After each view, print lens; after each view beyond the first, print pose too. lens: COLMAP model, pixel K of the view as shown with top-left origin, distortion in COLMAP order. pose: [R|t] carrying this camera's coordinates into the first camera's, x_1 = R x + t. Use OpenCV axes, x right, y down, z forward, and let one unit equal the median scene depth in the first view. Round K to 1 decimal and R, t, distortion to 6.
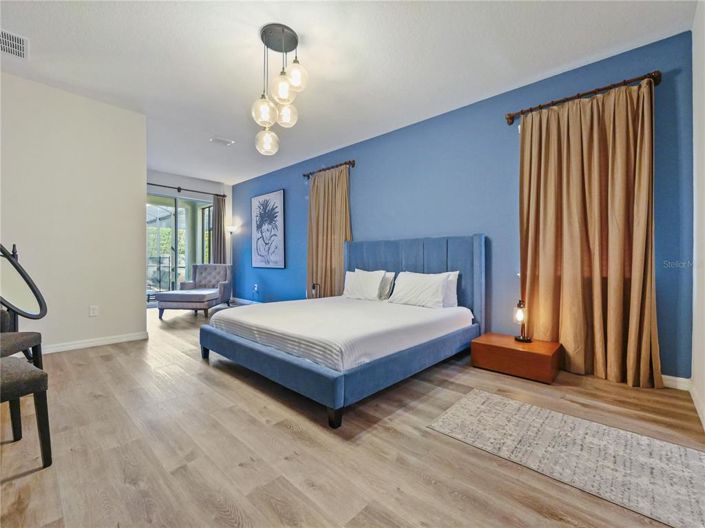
lens RADIAL K [[310.5, 0, 352.5], [0, 310.5, 264.0], [0, 0, 1]] dist [0.000279, 0.000027]
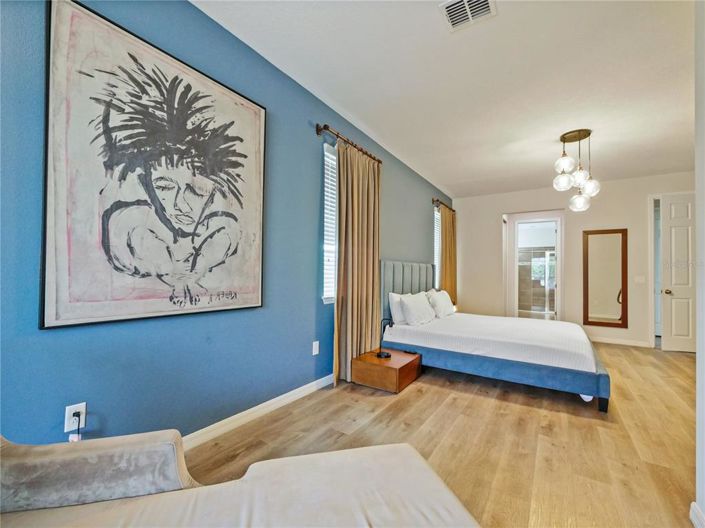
lens RADIAL K [[310.5, 0, 352.5], [0, 310.5, 264.0], [0, 0, 1]] dist [0.000279, 0.000027]
pose [[-0.157469, 0.018352, 0.987353, -0.598182], [-0.012316, 0.999713, -0.020546, -0.032823], [-0.987447, -0.015396, -0.157198, 0.898502]]
